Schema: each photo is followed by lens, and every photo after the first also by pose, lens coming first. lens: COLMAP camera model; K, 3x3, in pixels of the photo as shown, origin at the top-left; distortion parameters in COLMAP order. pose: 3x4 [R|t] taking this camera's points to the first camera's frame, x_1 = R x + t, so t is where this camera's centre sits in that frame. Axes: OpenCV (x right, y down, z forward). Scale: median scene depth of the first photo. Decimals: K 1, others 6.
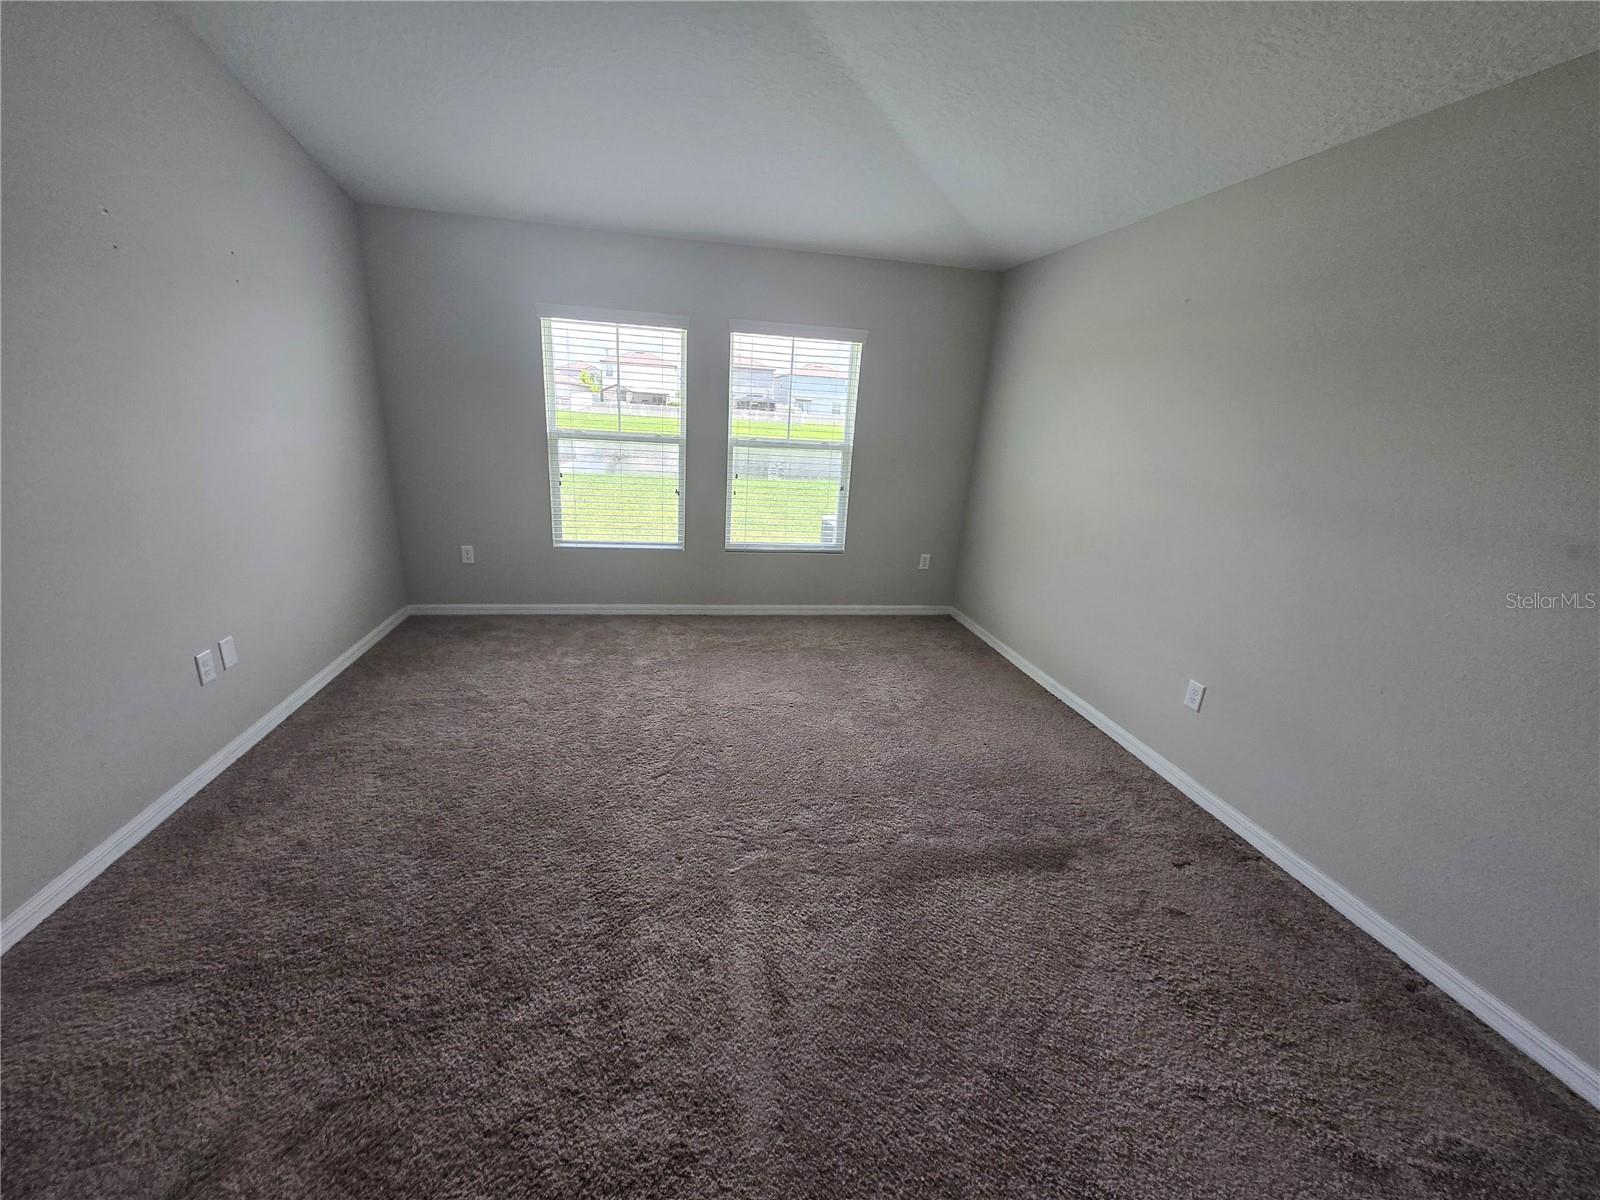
lens RADIAL K [[626.2, 0, 788.2], [0, 626.2, 602.6], [0, 0, 1]] dist [0.004249, -0.001651]
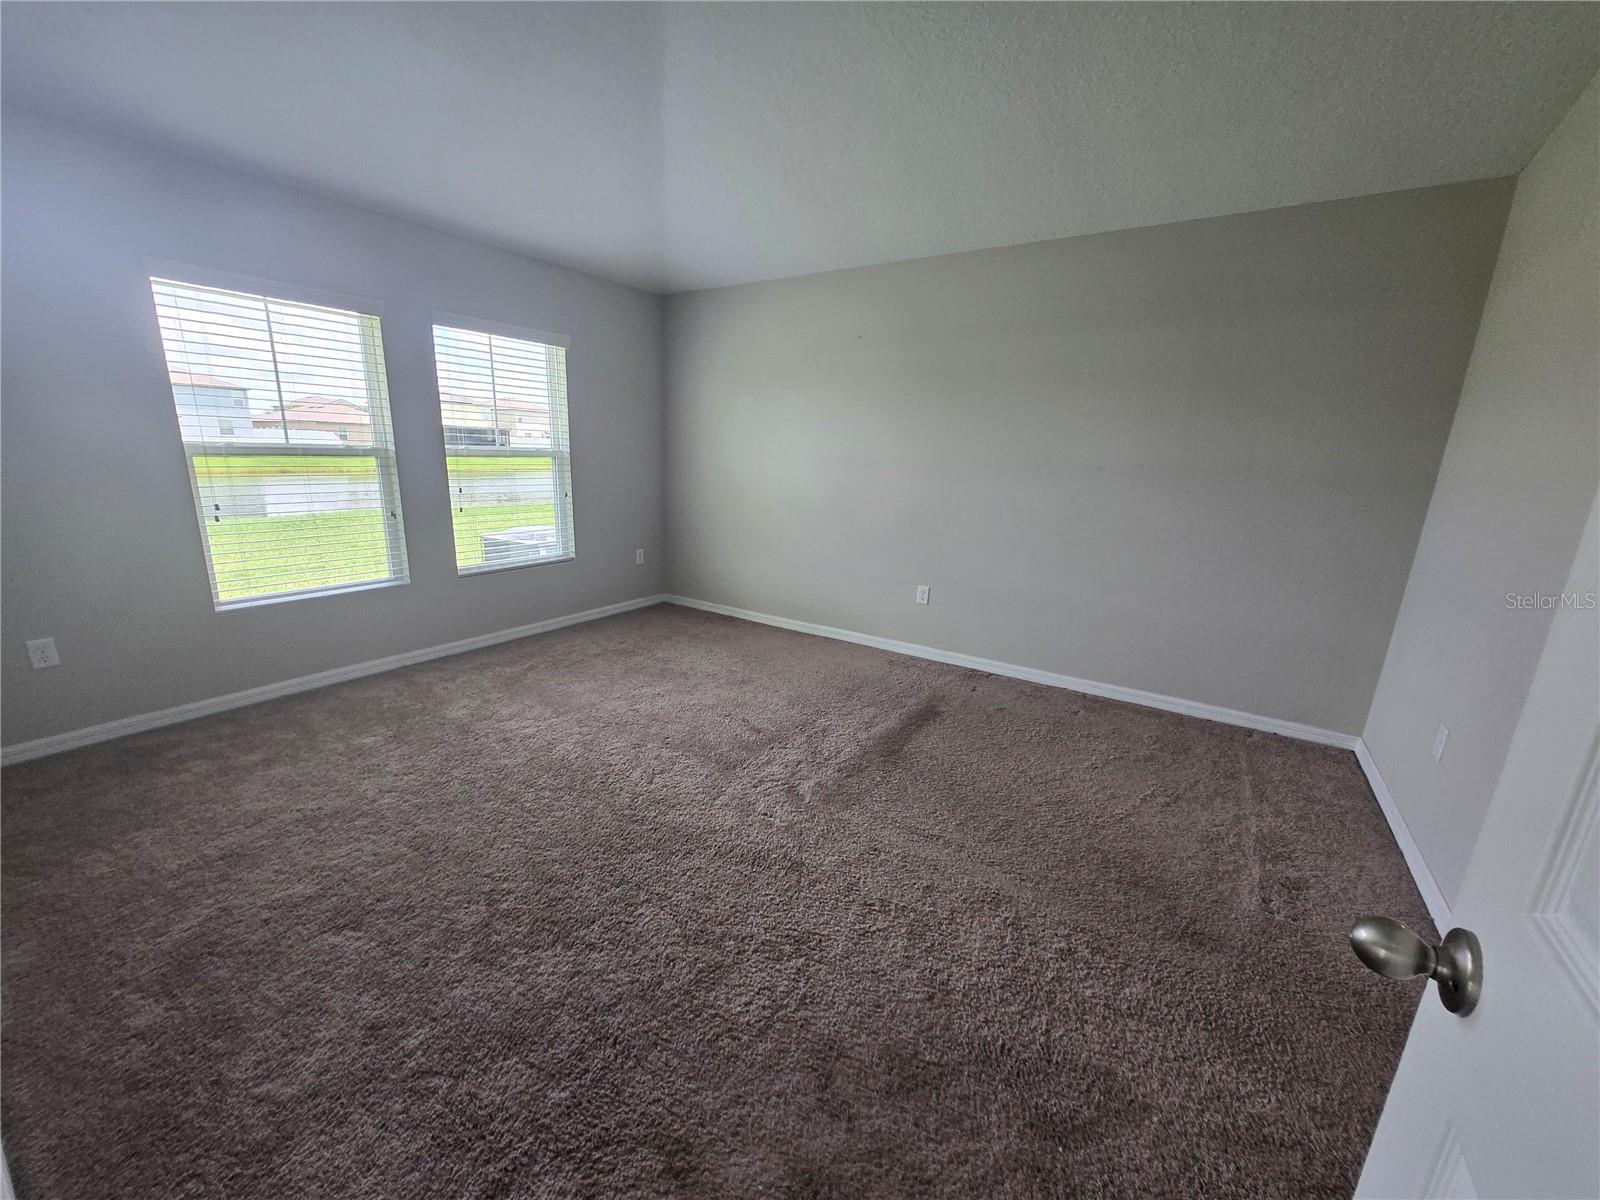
lens RADIAL K [[626.2, 0, 791.6], [0, 626.2, 595.8], [0, 0, 1]] dist [0.004249, -0.001651]
pose [[0.700669, -0.200576, 0.684713, -0.404444], [0.223338, 0.973101, 0.056513, -0.003560], [-0.677630, 0.113326, 0.726619, 0.073826]]
